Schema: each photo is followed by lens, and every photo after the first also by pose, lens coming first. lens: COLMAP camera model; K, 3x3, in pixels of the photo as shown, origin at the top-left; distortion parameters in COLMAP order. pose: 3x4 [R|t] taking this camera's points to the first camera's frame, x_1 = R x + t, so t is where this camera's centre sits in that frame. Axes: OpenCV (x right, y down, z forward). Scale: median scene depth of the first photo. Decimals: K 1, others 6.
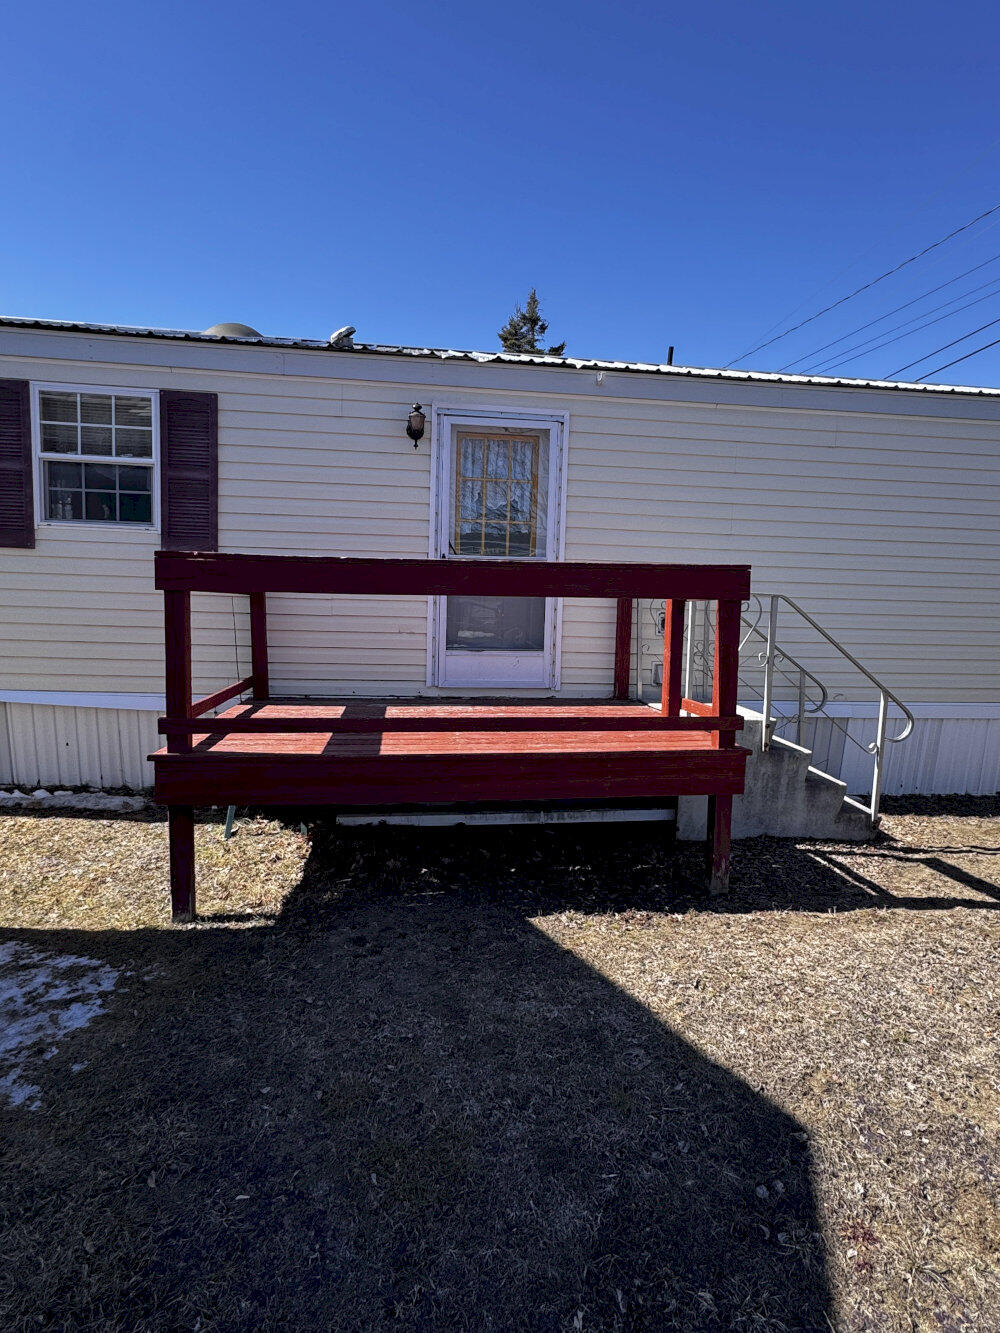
lens RADIAL K [[738.0, 0, 503.9], [0, 738.0, 666.7], [0, 0, 1]] dist [-0.001752, 0.001048]
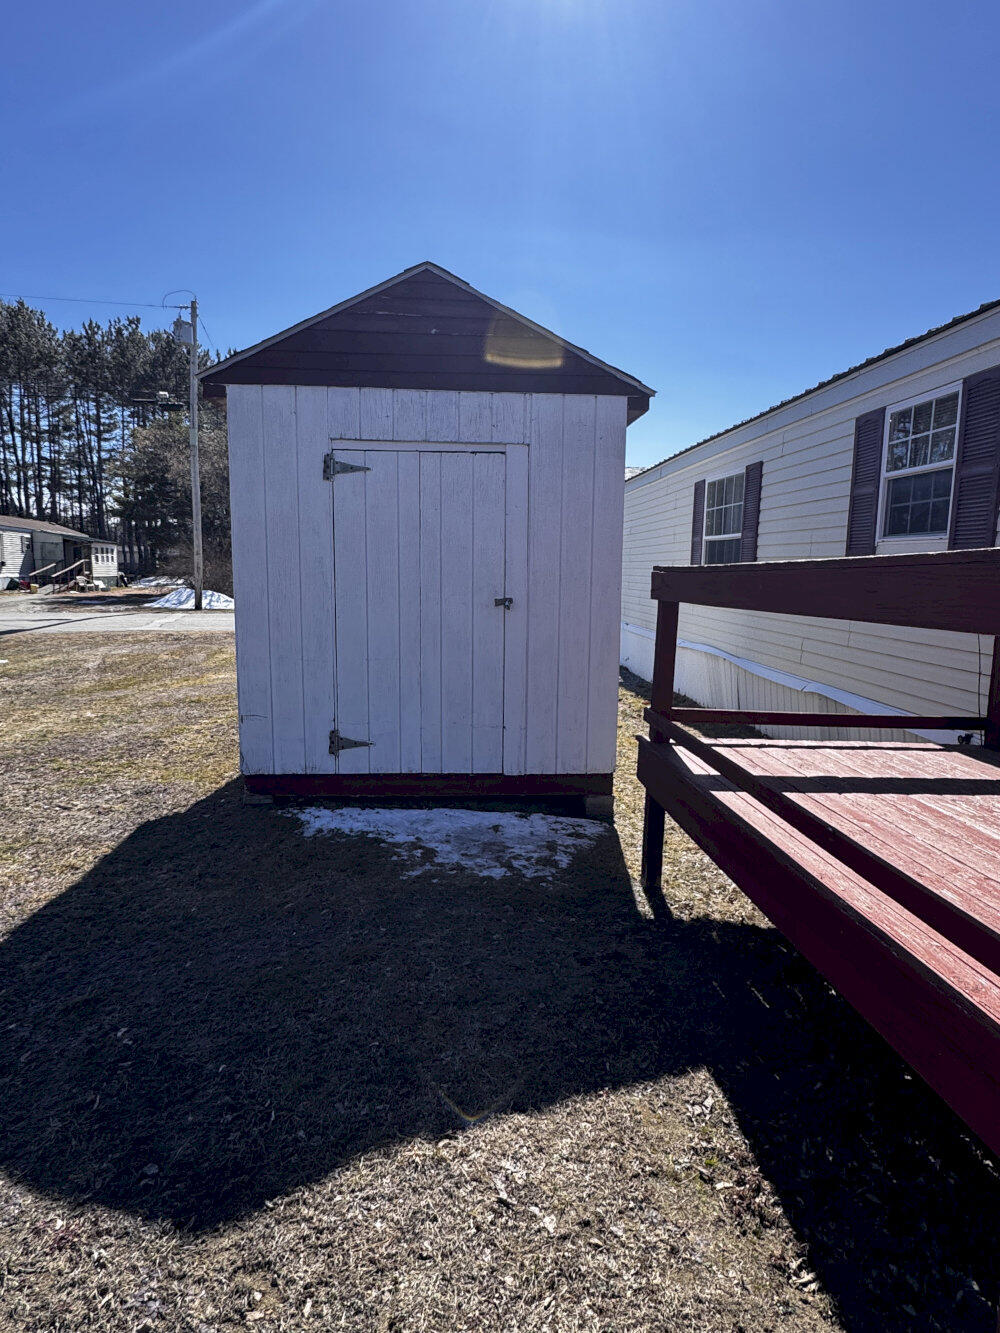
lens RADIAL K [[738.0, 0, 503.9], [0, 738.0, 666.7], [0, 0, 1]] dist [-0.001752, 0.001048]
pose [[-0.055178, 0.097053, -0.993749, 0.822714], [-0.118826, 0.987554, 0.103046, -0.104424], [0.991381, 0.123769, -0.042959, 0.922216]]
